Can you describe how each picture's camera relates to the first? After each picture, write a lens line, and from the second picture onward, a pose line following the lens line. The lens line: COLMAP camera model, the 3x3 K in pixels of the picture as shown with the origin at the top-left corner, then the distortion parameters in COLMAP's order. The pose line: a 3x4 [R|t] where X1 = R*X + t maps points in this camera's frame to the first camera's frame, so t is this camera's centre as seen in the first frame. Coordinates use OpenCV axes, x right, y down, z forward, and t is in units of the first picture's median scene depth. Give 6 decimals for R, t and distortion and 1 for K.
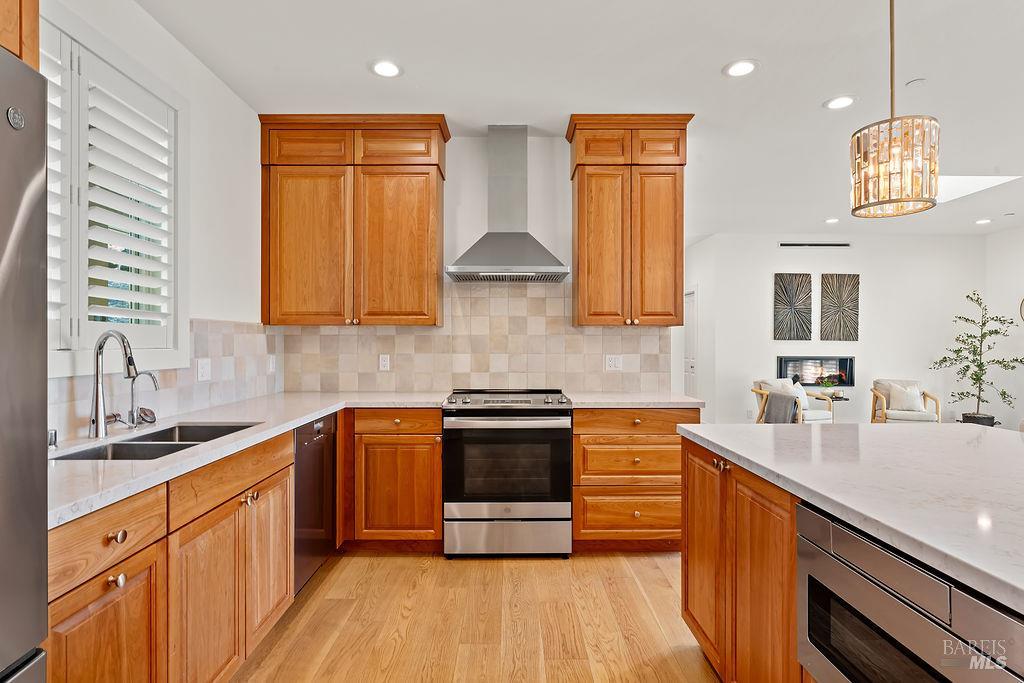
lens RADIAL K [[524.8, 0, 510.6], [0, 524.8, 342.3], [0, 0, 1]] dist [-0.003500, 0.001014]
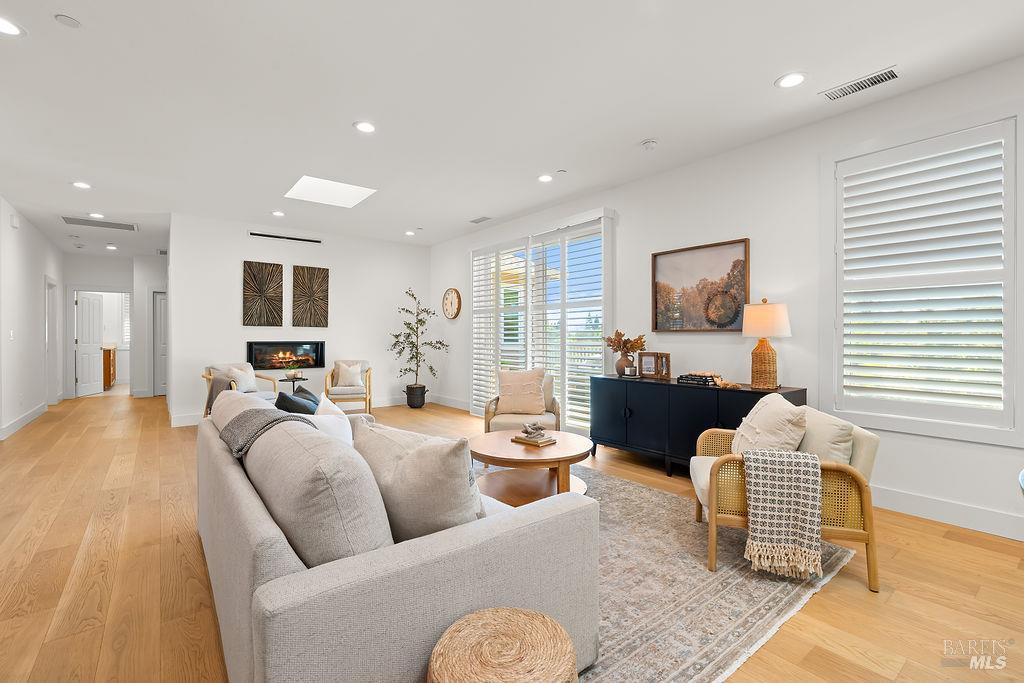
lens RADIAL K [[456.9, 0, 510.9], [0, 456.9, 339.5], [0, 0, 1]] dist [-0.011869, 0.006000]
pose [[0.794102, -0.007878, 0.607734, 0.774787], [0.003156, 0.999956, 0.008838, 0.033392], [-0.607777, -0.005101, 0.794091, -0.055761]]
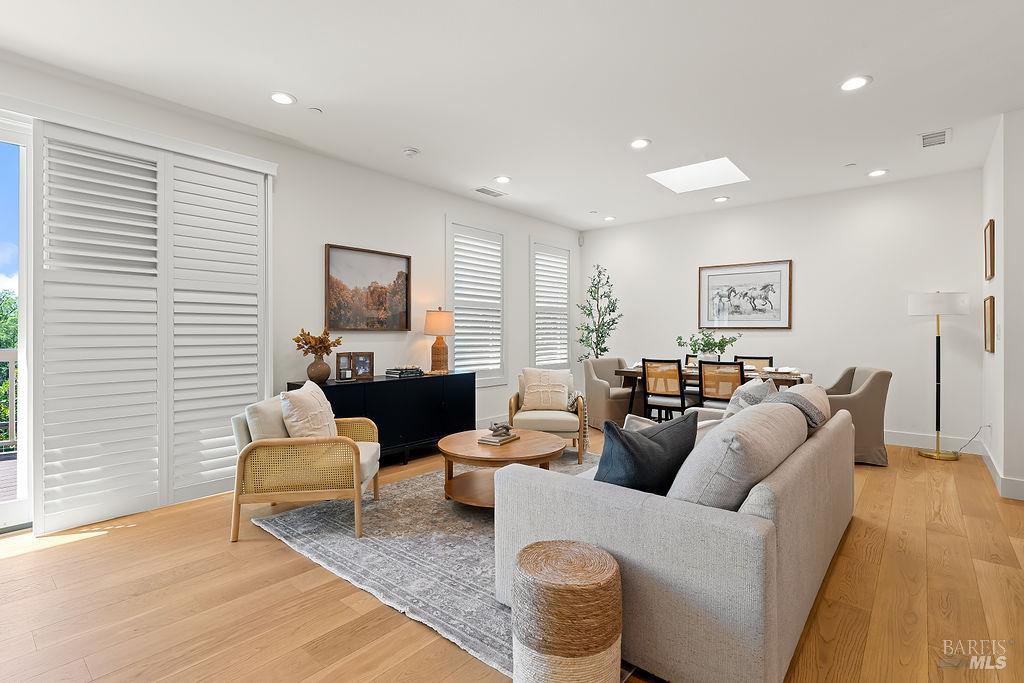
lens RADIAL K [[481.9, 0, 510.2], [0, 481.9, 334.2], [0, 0, 1]] dist [-0.002644, 0.000512]
pose [[-0.756441, 0.000492, 0.654062, 0.719045], [0.002681, 0.999994, 0.002349, 0.032805], [-0.654056, 0.003530, -0.756438, 1.360394]]
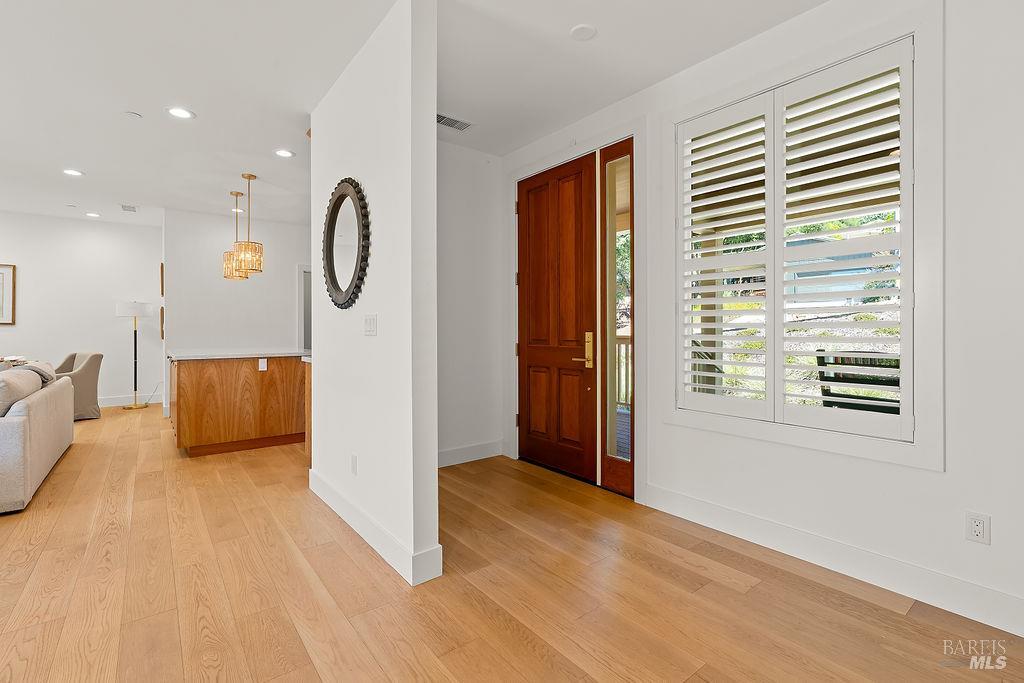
lens RADIAL K [[463.0, 0, 511.4], [0, 463.0, 328.9], [0, 0, 1]] dist [-0.002981, -0.000435]
pose [[-0.791217, 0.003686, -0.611524, 0.629036], [0.001100, 0.999989, 0.004604, 0.032143], [0.611534, 0.002970, -0.791212, 2.139439]]
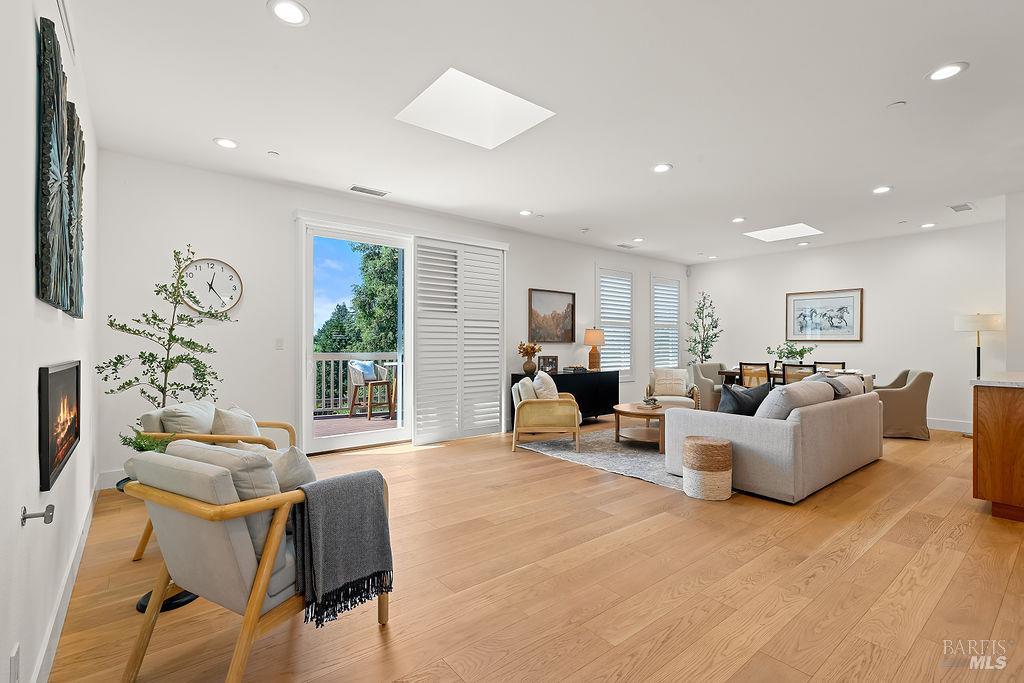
lens RADIAL K [[462.6, 0, 511.2], [0, 462.6, 343.2], [0, 0, 1]] dist [-0.010398, 0.005723]
pose [[-0.620618, 0.001773, 0.784111, 0.430912], [0.000516, 0.999998, -0.001853, 0.032491], [-0.784113, -0.000745, -0.620618, 1.982923]]
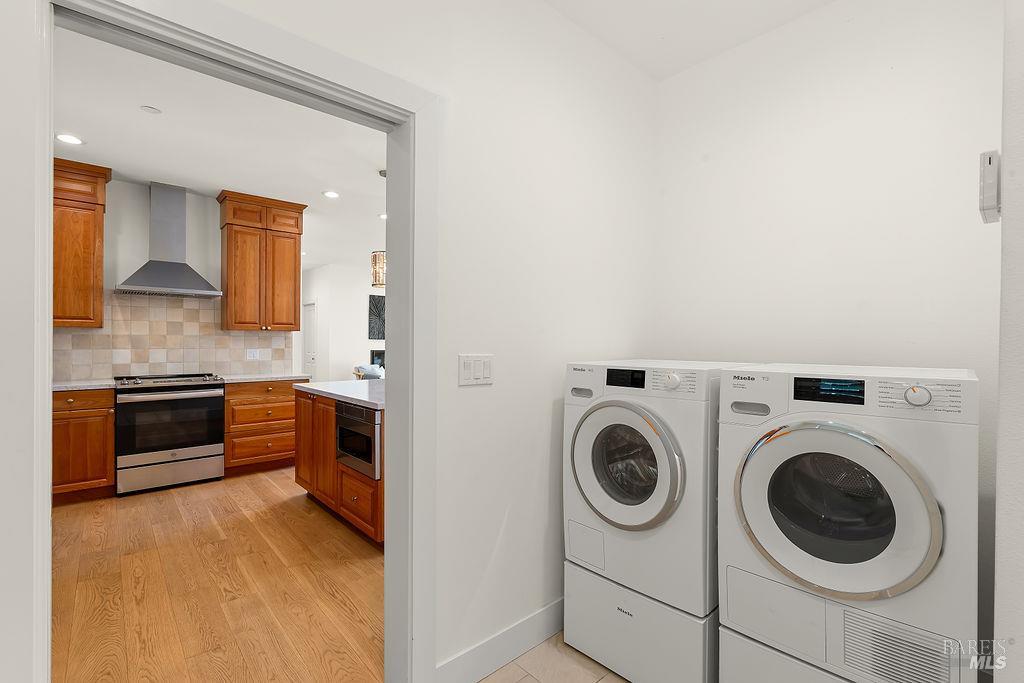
lens RADIAL K [[462.6, 0, 511.2], [0, 462.6, 343.2], [0, 0, 1]] dist [-0.010398, 0.005723]
pose [[0.750123, 0.000645, 0.661298, -0.136075], [-0.005149, 0.999975, 0.004864, -0.004205], [-0.661279, -0.007054, 0.750107, -0.539124]]
